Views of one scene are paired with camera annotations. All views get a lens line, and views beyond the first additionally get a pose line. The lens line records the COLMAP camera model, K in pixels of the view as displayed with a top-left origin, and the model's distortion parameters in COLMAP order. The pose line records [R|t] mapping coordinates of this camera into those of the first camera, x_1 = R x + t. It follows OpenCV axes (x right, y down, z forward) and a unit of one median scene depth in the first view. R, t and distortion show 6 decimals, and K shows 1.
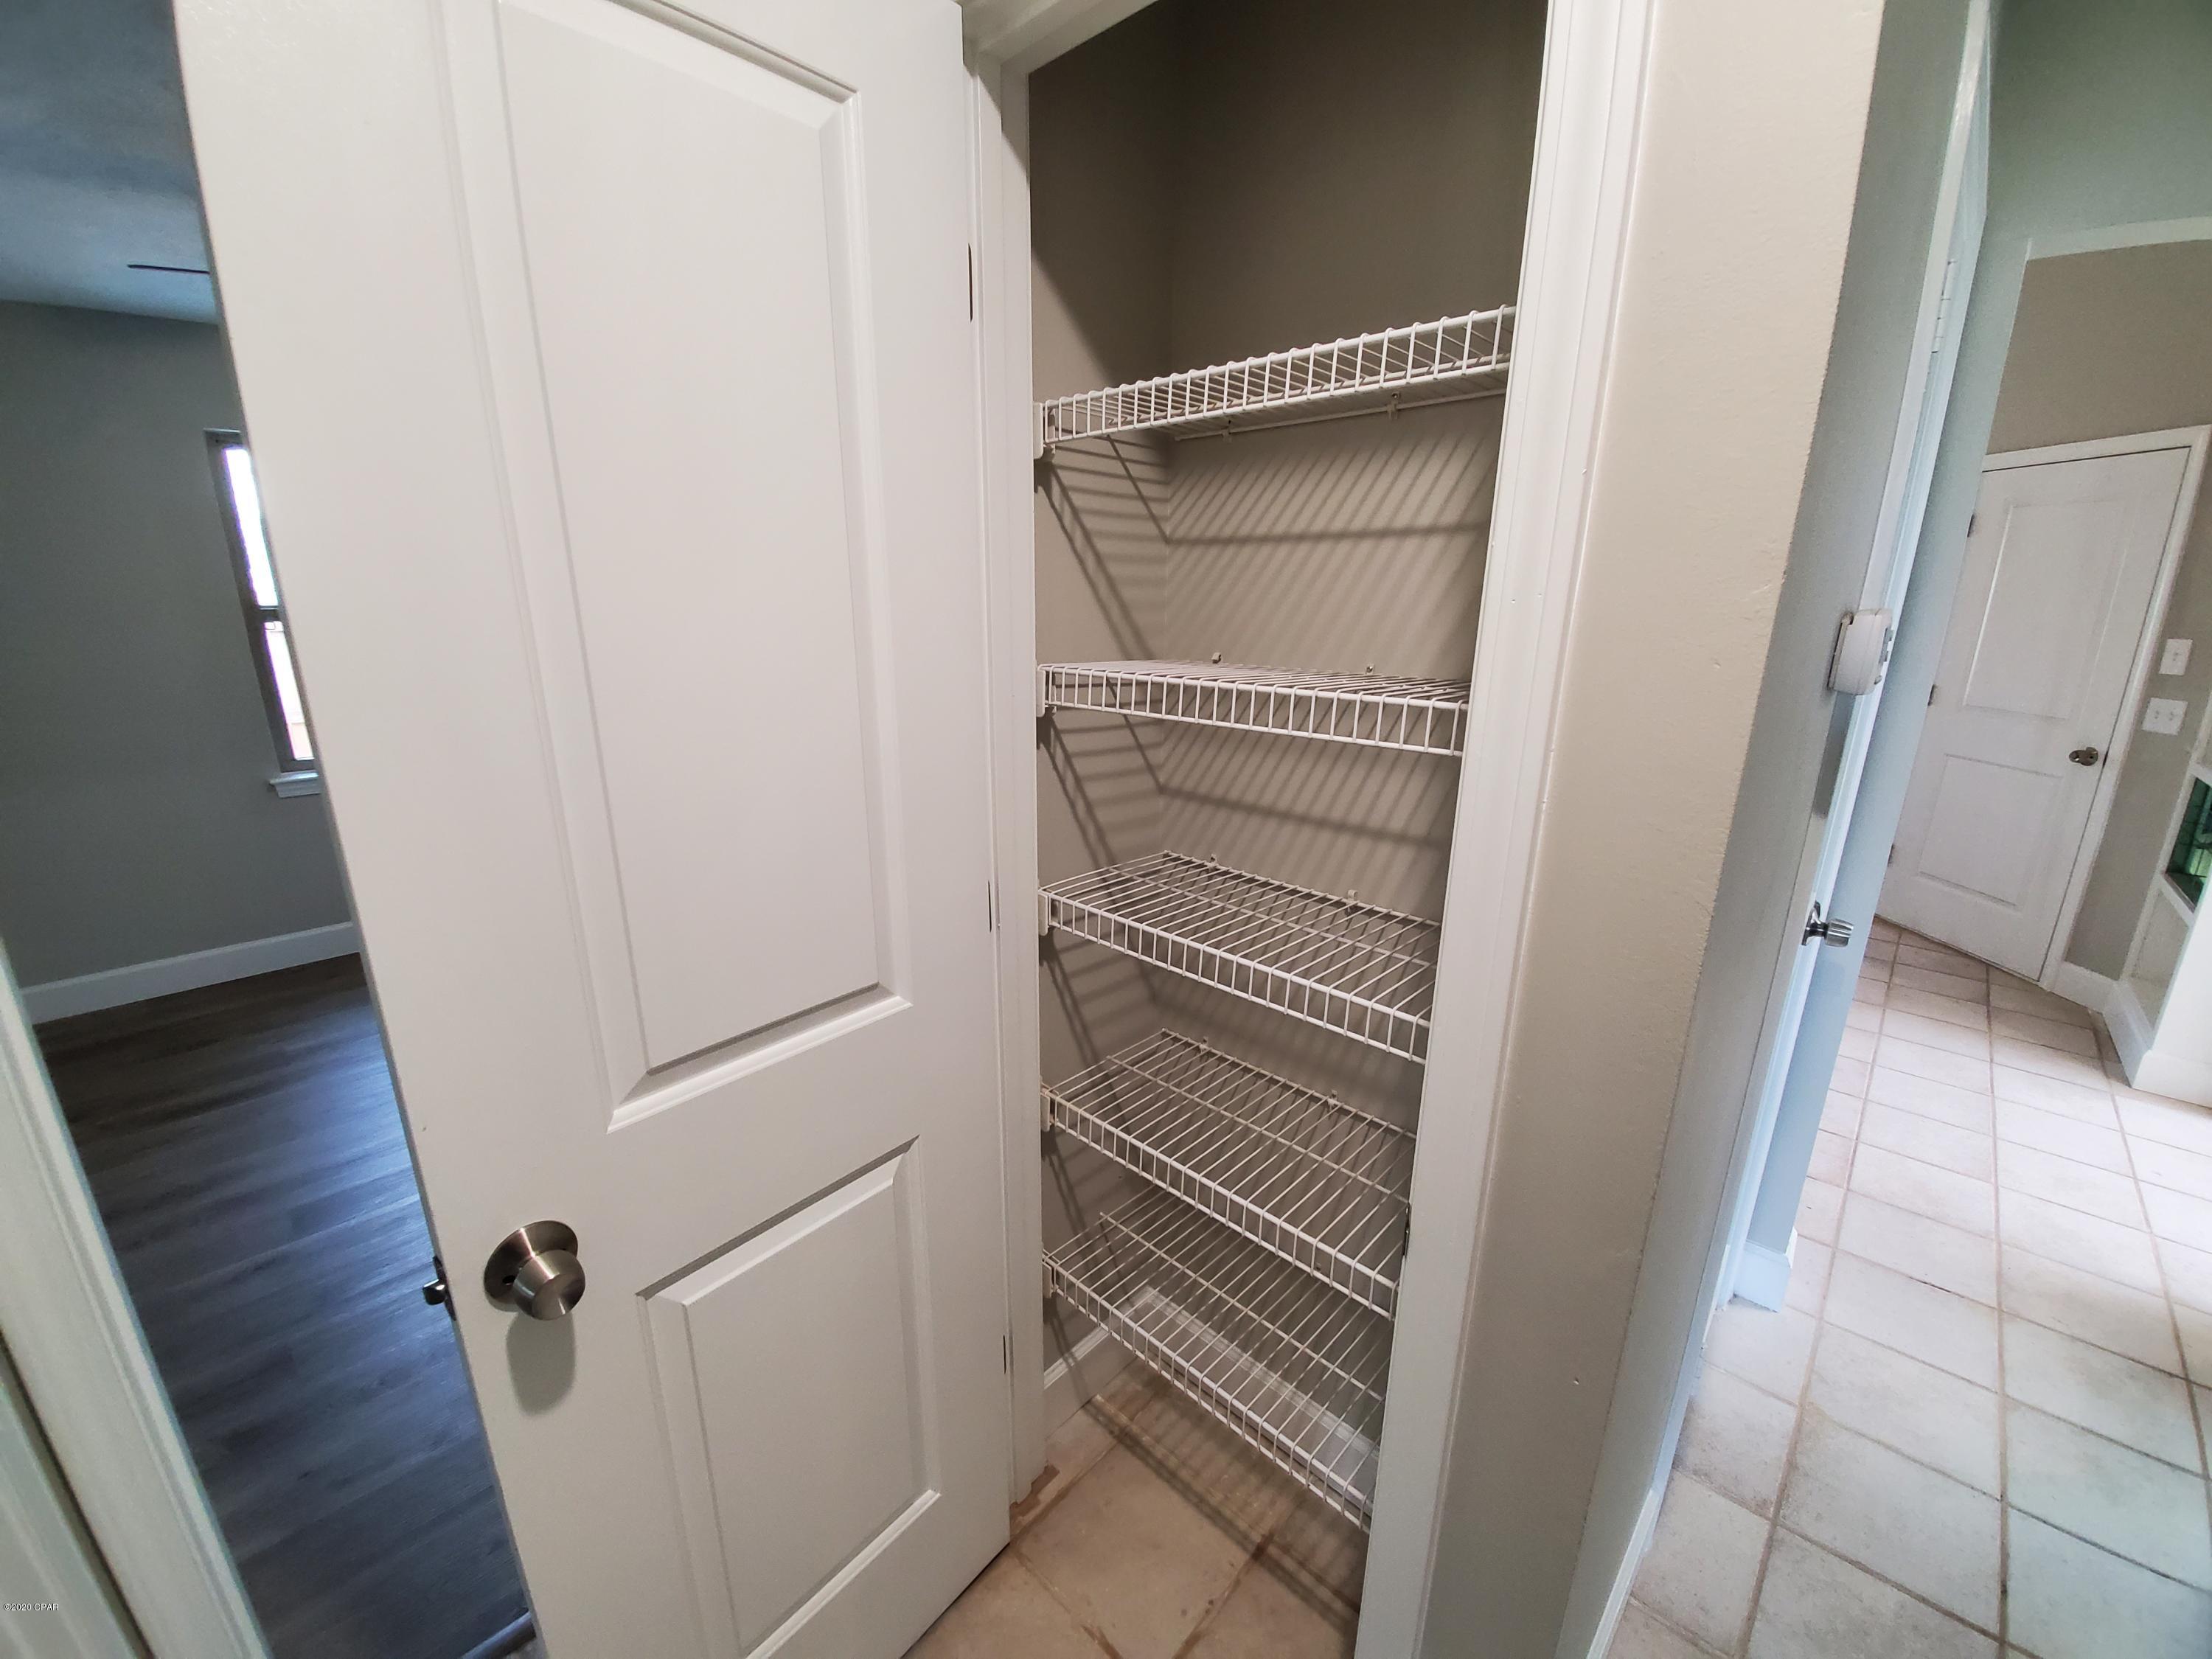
lens RADIAL K [[876.1, 0, 1097.5], [0, 876.1, 847.1], [0, 0, 1]] dist [0.008201, -0.015481]
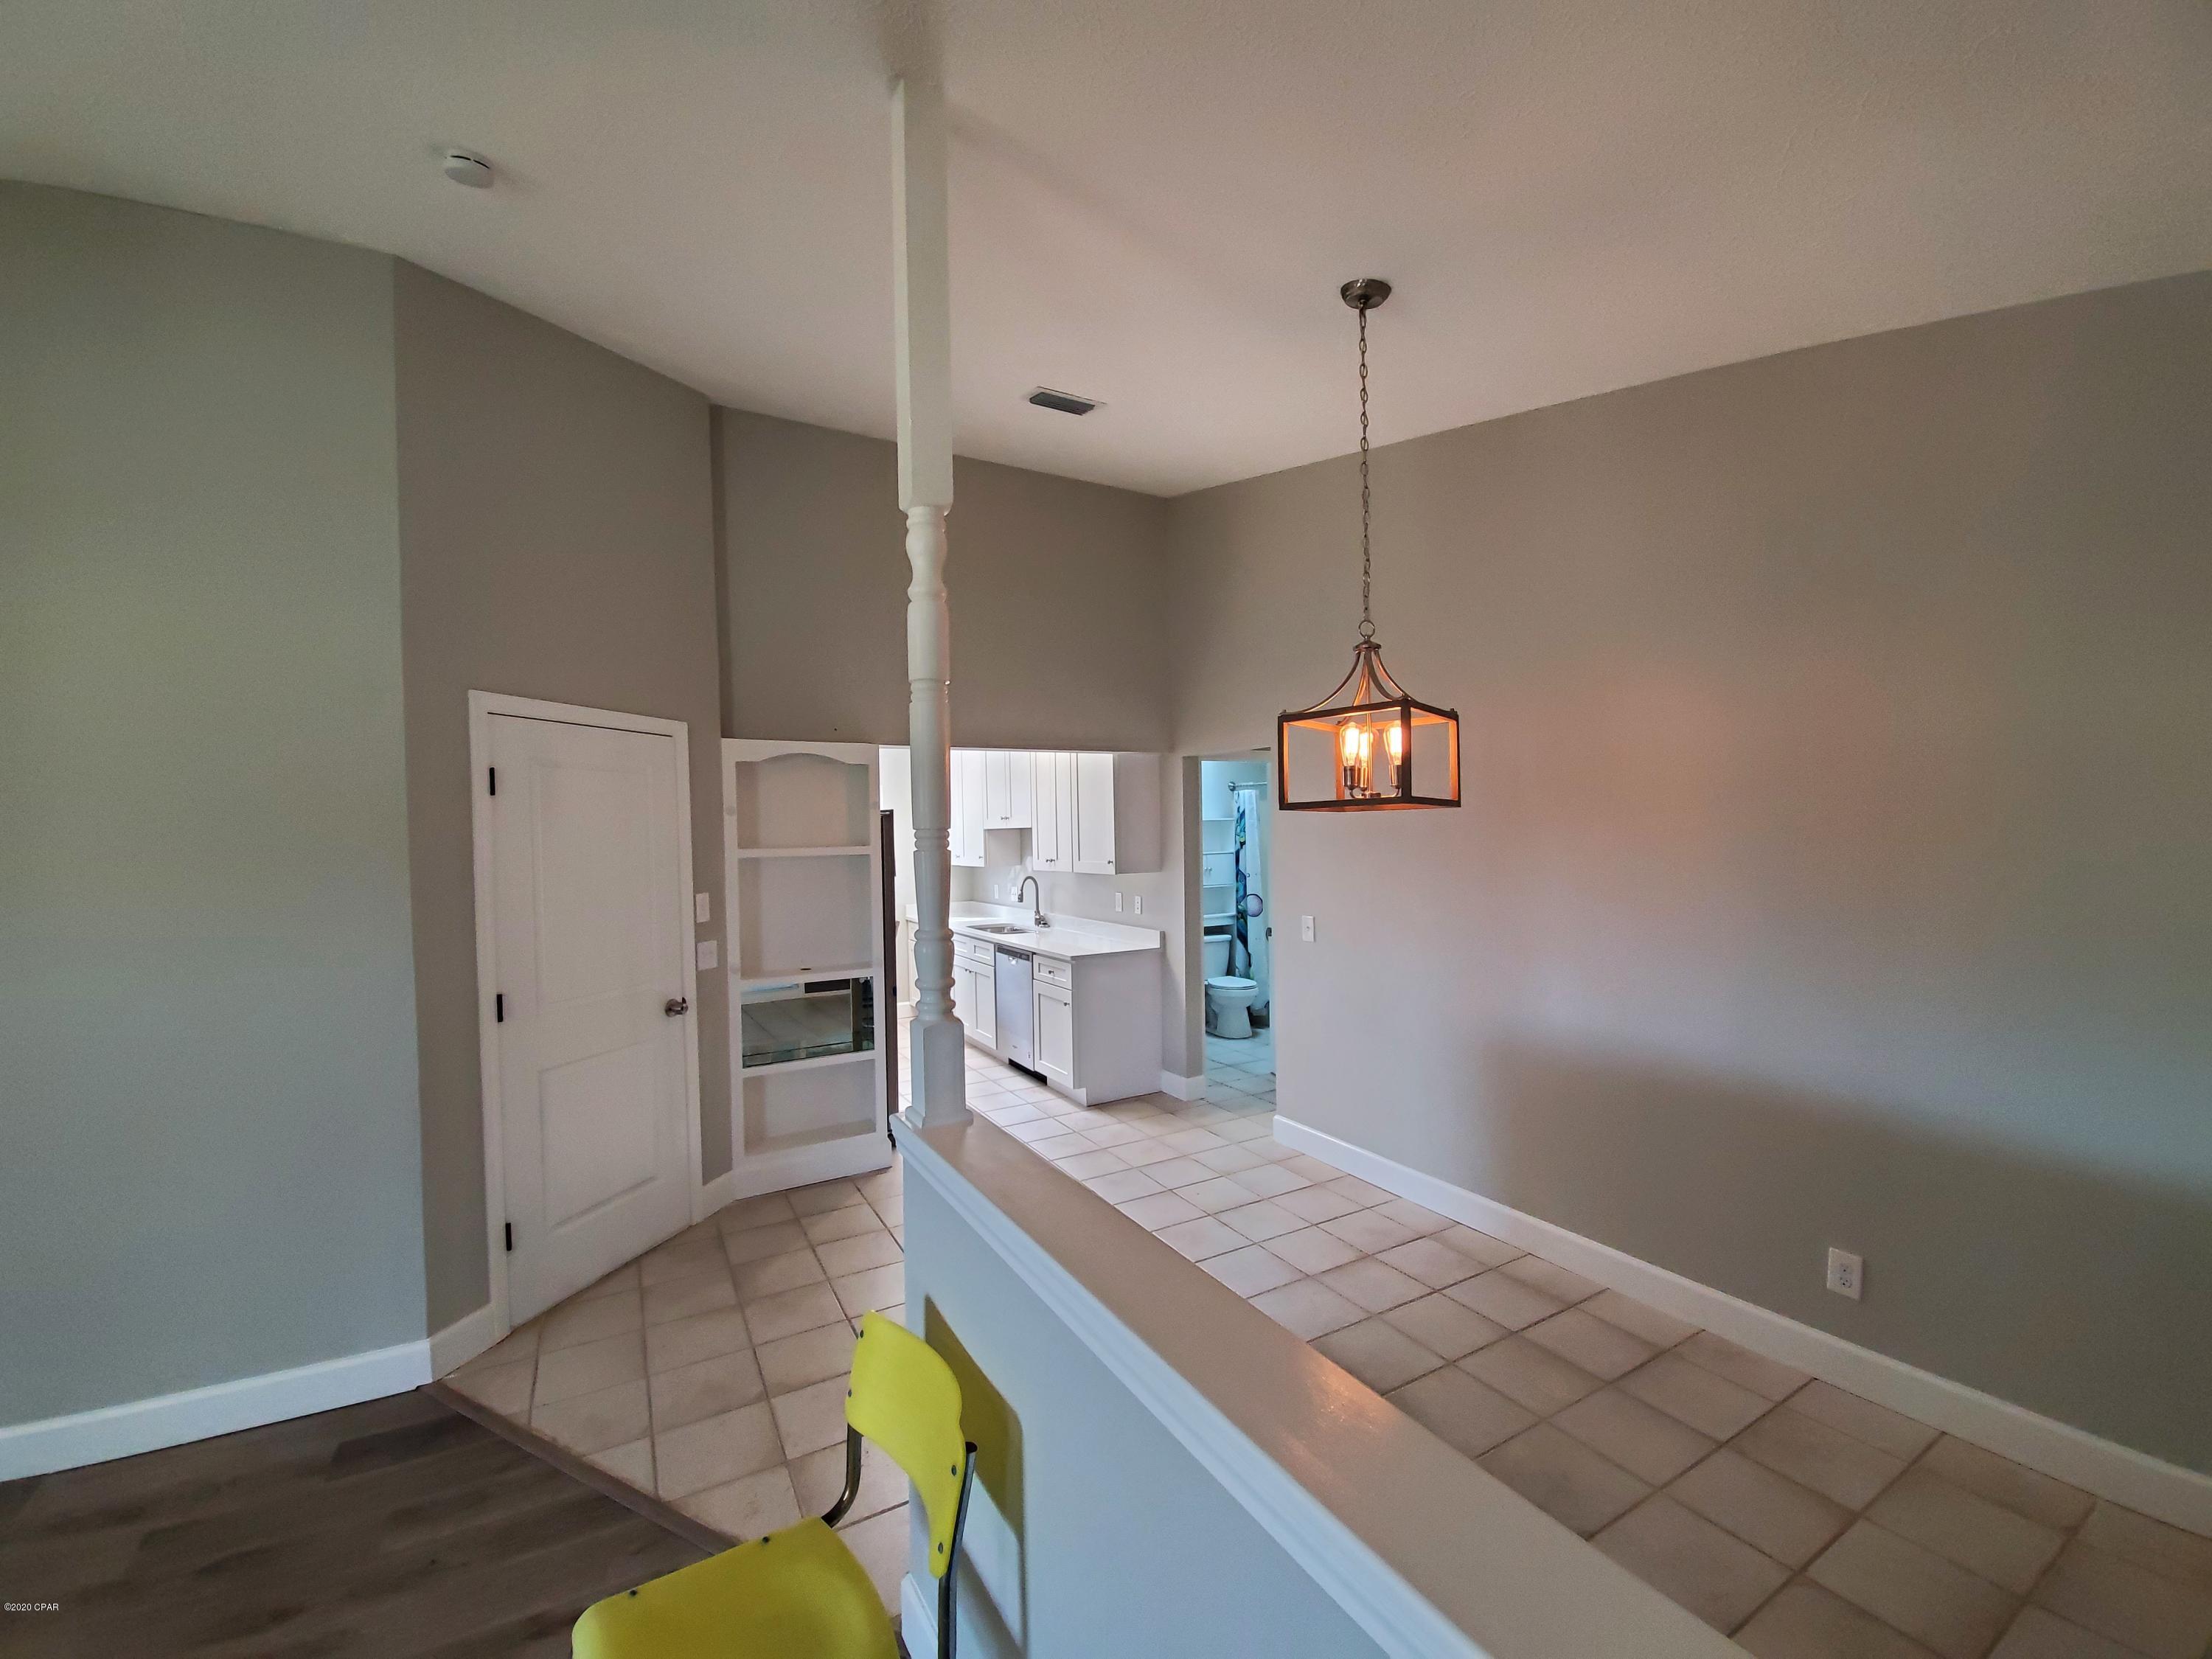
lens RADIAL K [[876.1, 0, 1097.5], [0, 876.1, 847.1], [0, 0, 1]] dist [0.008201, -0.015481]
pose [[-0.959907, 0.004038, 0.280289, 0.375720], [0.084809, 0.957220, 0.276652, -0.595702], [-0.267182, 0.289332, -0.919185, 1.947661]]
